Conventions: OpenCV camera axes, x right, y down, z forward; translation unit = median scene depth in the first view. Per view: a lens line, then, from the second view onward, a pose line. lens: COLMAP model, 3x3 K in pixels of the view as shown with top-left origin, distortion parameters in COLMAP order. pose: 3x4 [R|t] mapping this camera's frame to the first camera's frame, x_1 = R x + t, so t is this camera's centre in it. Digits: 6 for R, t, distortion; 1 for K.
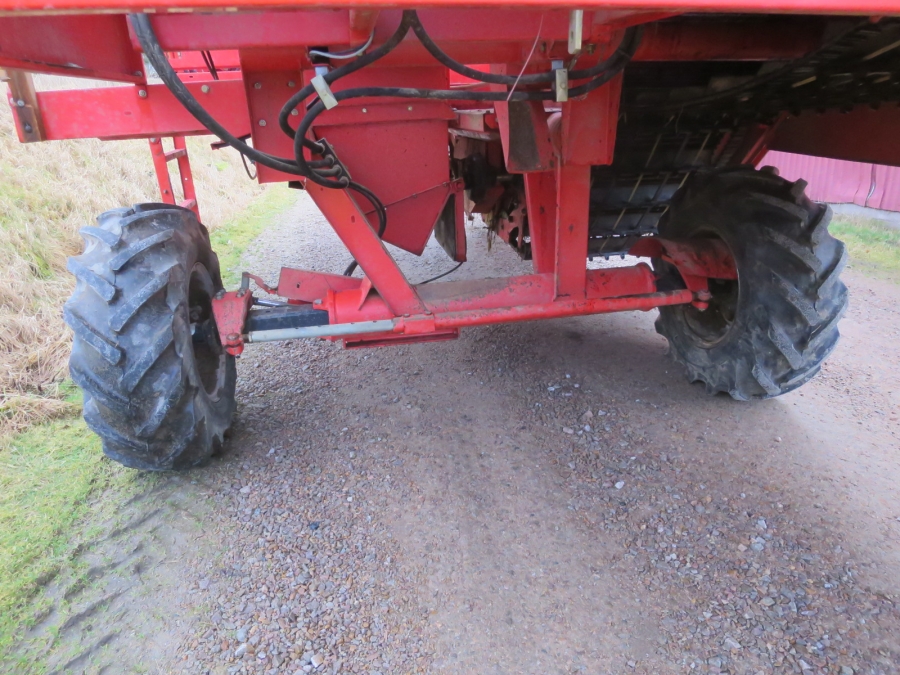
lens RADIAL K [[645.1, 0, 450.0], [0, 645.1, 337.5], [0, 0, 1]] dist [-0.067403, 0.026091]
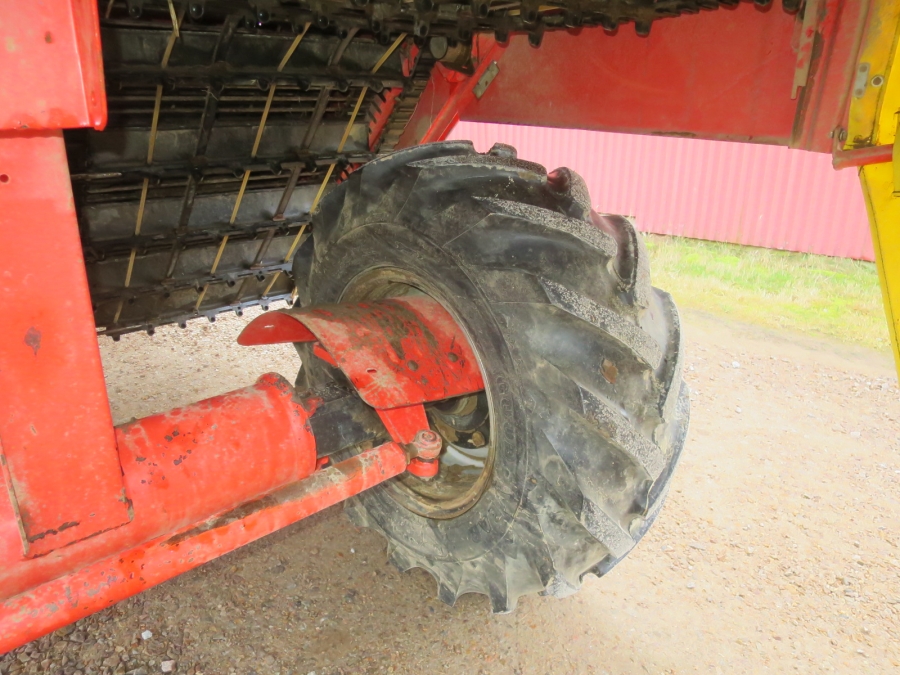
lens RADIAL K [[645.1, 0, 450.0], [0, 645.1, 337.5], [0, 0, 1]] dist [-0.067403, 0.026091]
pose [[0.847077, -0.141174, 0.512377, 0.206422], [0.142514, 0.989104, 0.036919, -0.155803], [-0.512006, 0.041748, 0.857967, 0.638917]]
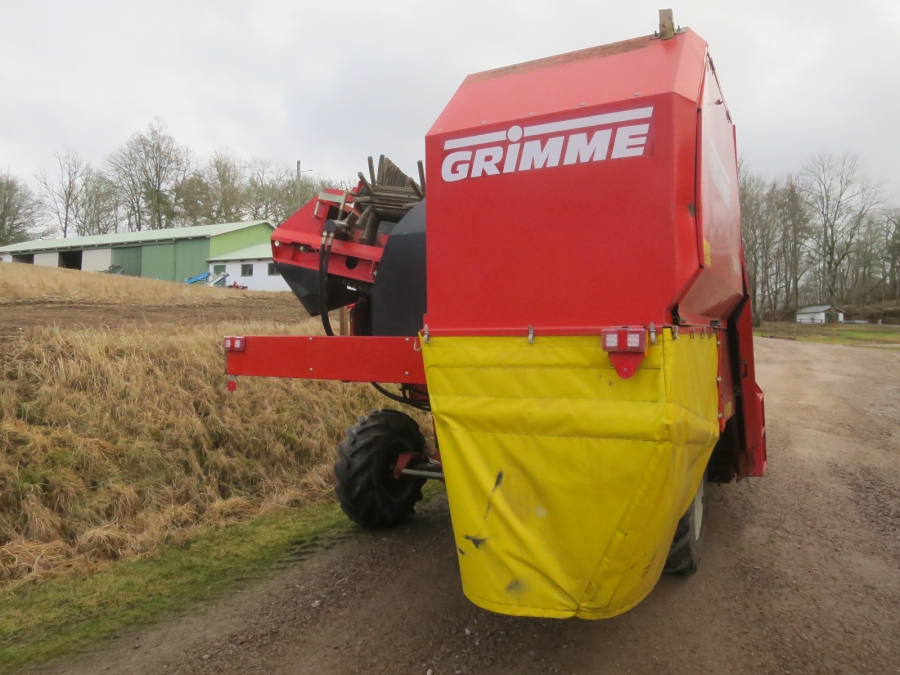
lens RADIAL K [[645.1, 0, 450.0], [0, 645.1, 337.5], [0, 0, 1]] dist [-0.067403, 0.026091]
pose [[0.784204, 0.029983, -0.619779, 1.124739], [-0.234619, 0.939007, -0.251437, 0.081926], [0.574437, 0.342589, 0.743407, -0.699913]]
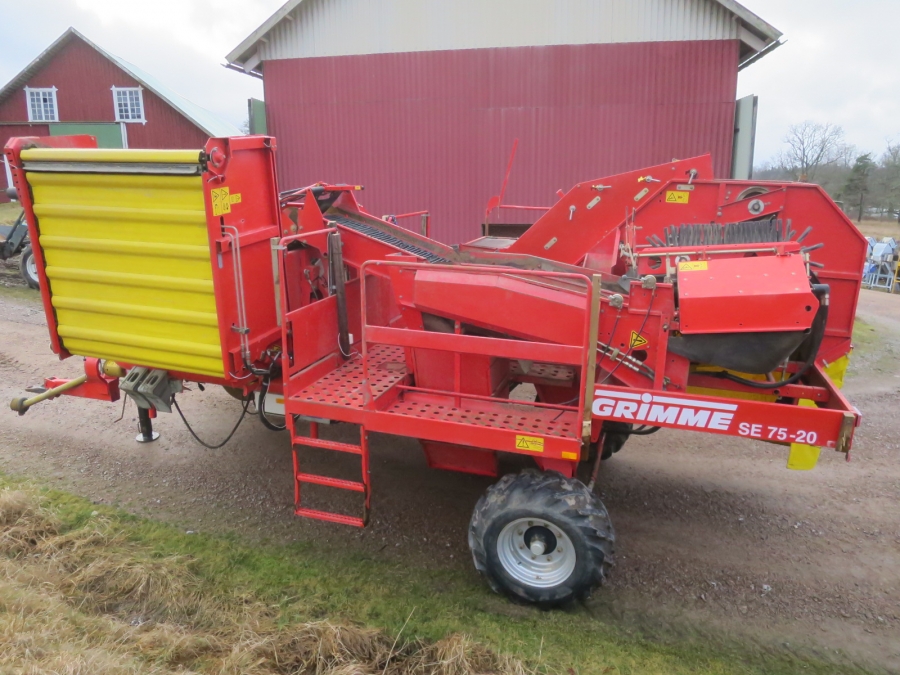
lens RADIAL K [[645.1, 0, 450.0], [0, 645.1, 337.5], [0, 0, 1]] dist [-0.067403, 0.026091]
pose [[0.467333, -0.196997, 0.861854, -2.049942], [0.281618, 0.957247, 0.066097, -0.756310], [-0.838028, 0.211824, 0.502831, 0.185014]]
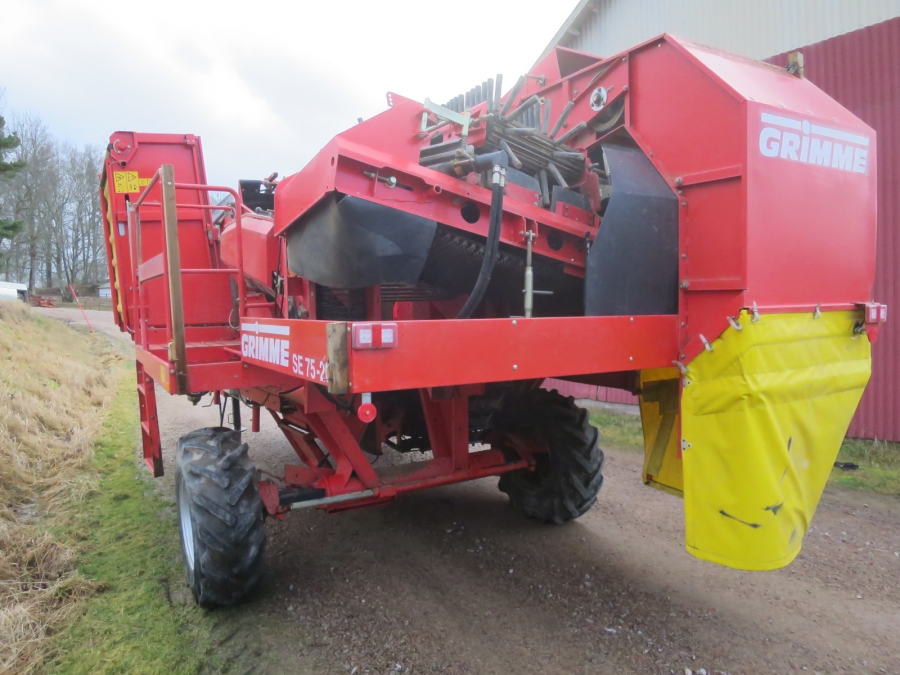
lens RADIAL K [[645.1, 0, 450.0], [0, 645.1, 337.5], [0, 0, 1]] dist [-0.067403, 0.026091]
pose [[0.935193, -0.004063, 0.354114, -0.467188], [0.111555, 0.952407, -0.283684, 0.087770], [-0.336108, 0.304803, 0.891138, -0.648568]]
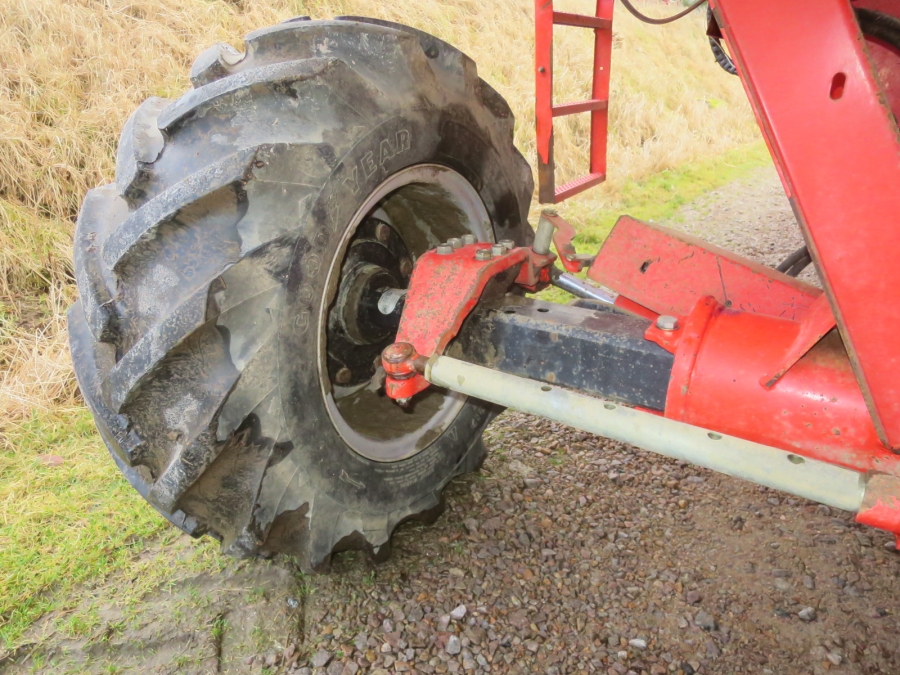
lens RADIAL K [[645.1, 0, 450.0], [0, 645.1, 337.5], [0, 0, 1]] dist [-0.067403, 0.026091]
pose [[0.732723, 0.304680, -0.608512, -0.072789], [-0.265461, 0.951307, 0.156669, -0.074363], [0.626616, 0.046741, 0.777926, 0.658339]]
